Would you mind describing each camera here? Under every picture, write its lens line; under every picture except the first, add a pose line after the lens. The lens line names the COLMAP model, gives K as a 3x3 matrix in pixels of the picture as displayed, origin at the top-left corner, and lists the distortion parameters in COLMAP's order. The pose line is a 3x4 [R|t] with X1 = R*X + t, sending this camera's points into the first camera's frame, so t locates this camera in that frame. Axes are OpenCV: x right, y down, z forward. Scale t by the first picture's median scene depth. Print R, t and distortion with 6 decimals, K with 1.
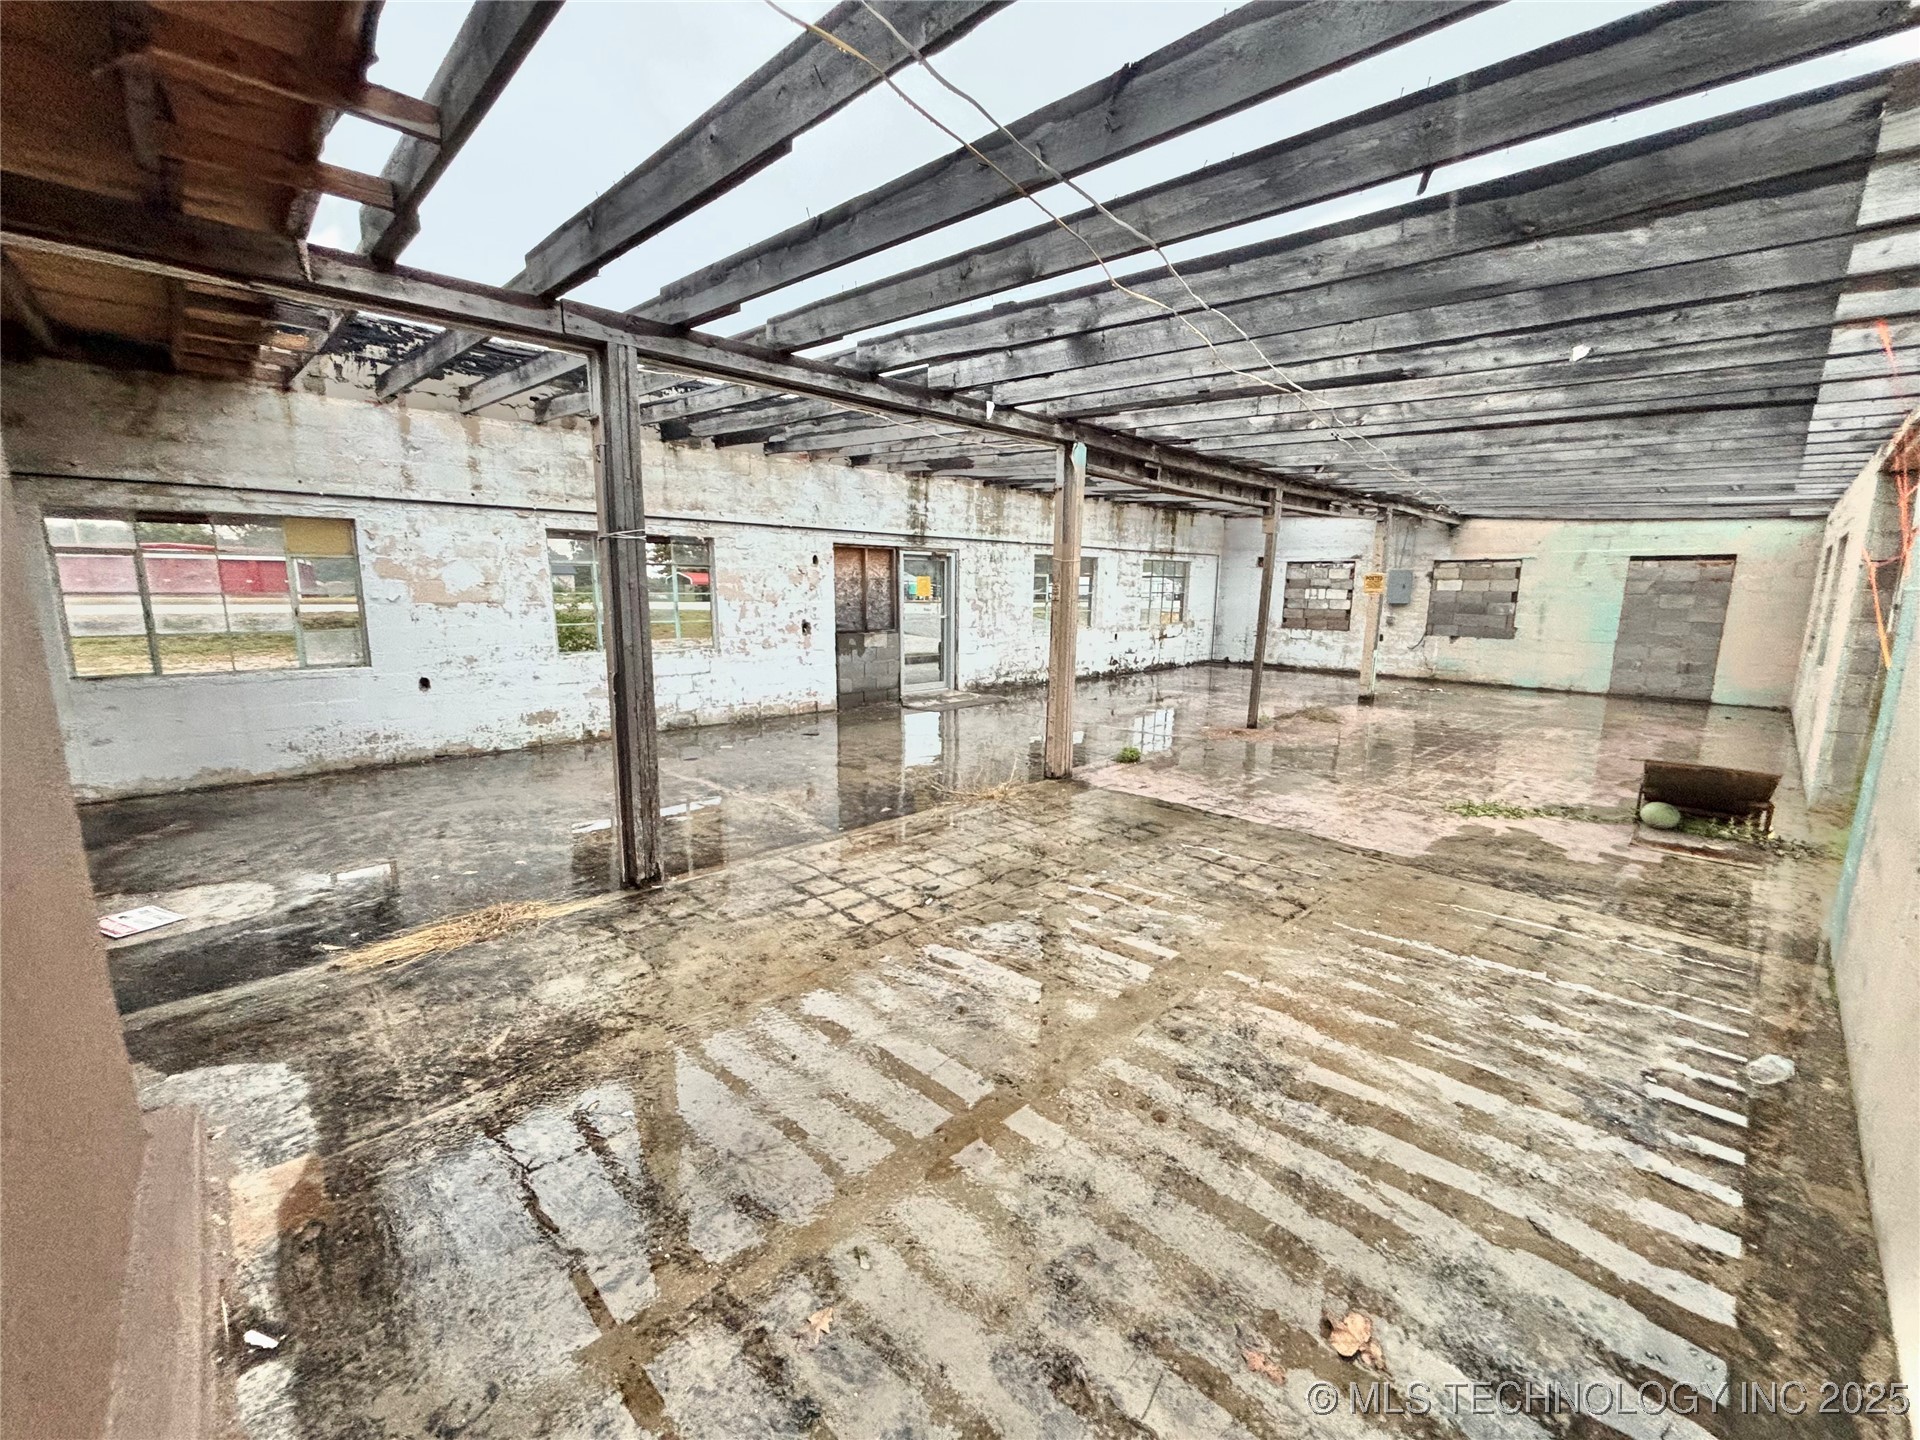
lens RADIAL K [[766.1, 0, 952.5], [0, 766.1, 713.3], [0, 0, 1]] dist [-0.041042, -0.001136]
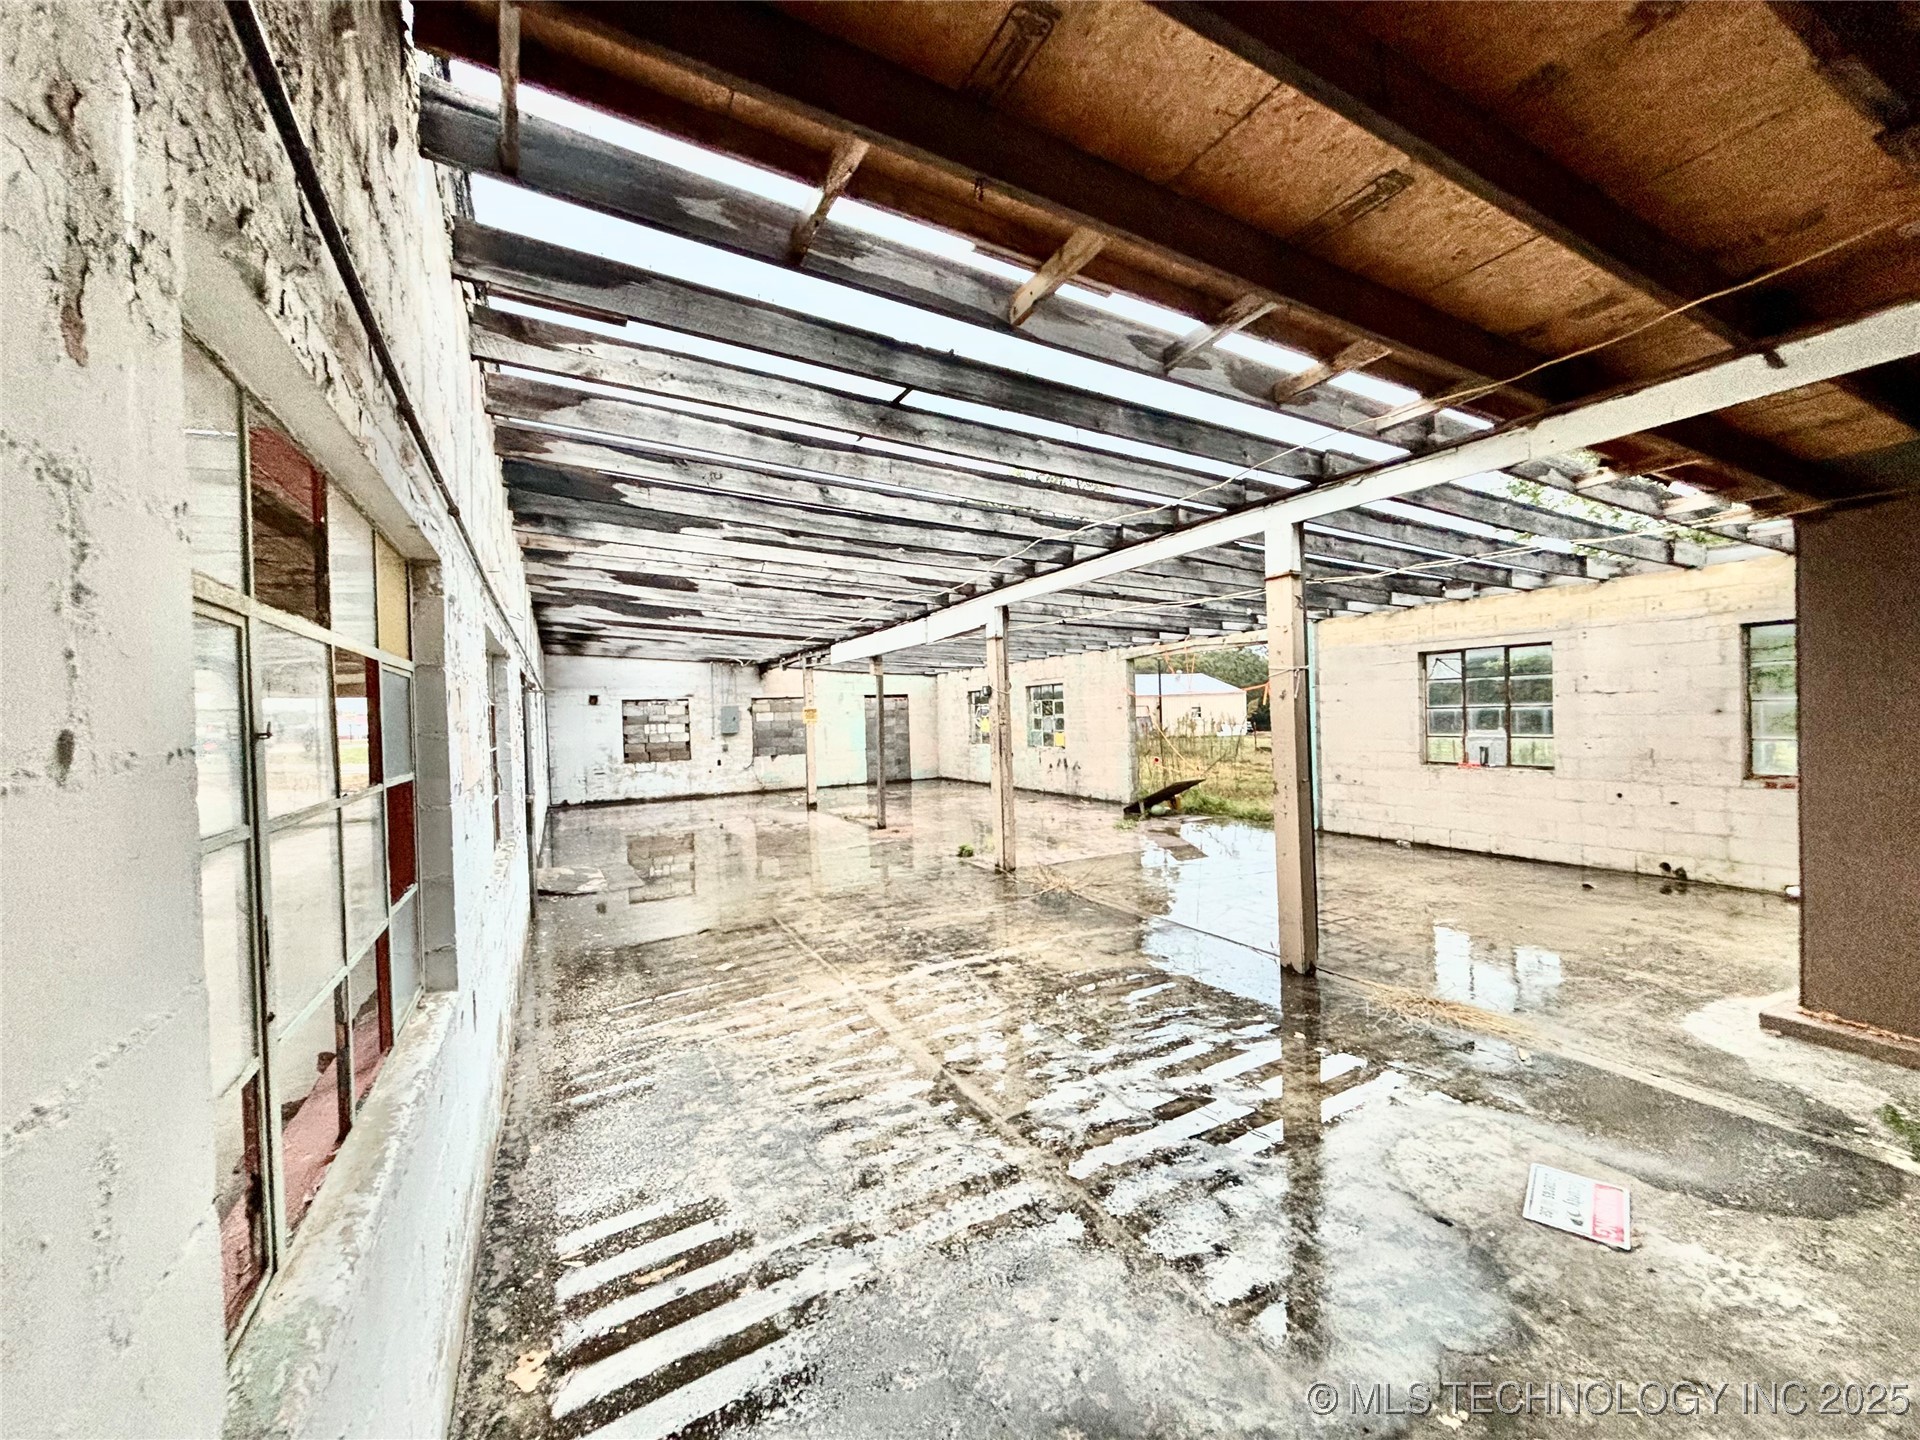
lens RADIAL K [[766.1, 0, 954.1], [0, 766.1, 720.5], [0, 0, 1]] dist [-0.041042, -0.001136]
pose [[0.279954, -0.027167, 0.959629, -0.479366], [0.186220, 0.982150, -0.026522, -0.066076], [-0.941779, 0.186127, 0.280016, 0.314832]]
